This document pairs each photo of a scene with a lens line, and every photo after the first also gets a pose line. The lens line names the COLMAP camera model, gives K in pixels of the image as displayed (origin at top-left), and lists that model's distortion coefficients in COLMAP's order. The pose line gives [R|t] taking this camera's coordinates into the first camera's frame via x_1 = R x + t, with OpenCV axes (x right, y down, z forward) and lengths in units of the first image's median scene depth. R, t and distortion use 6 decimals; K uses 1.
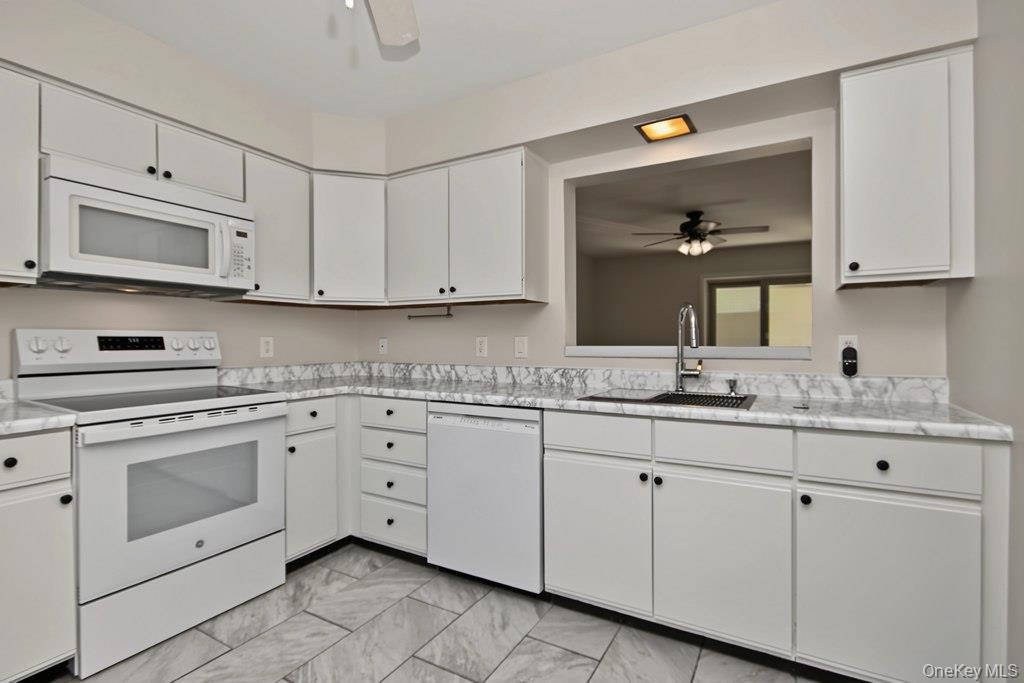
lens RADIAL K [[489.0, 0, 515.3], [0, 489.0, 341.4], [0, 0, 1]] dist [0.001539, -0.002534]
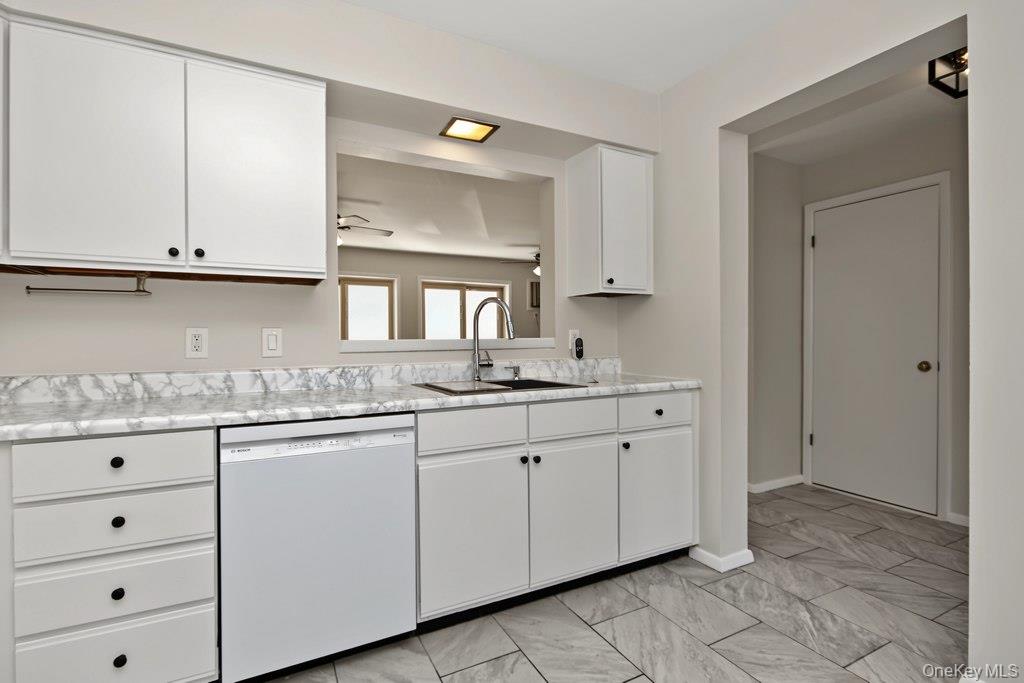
lens RADIAL K [[489.0, 0, 516.9], [0, 489.0, 338.6], [0, 0, 1]] dist [0.001539, -0.002534]
pose [[0.536538, -0.003863, 0.843867, -0.517080], [0.007554, 0.999971, -0.000226, 0.011075], [-0.843842, 0.006495, 0.536552, 0.354087]]
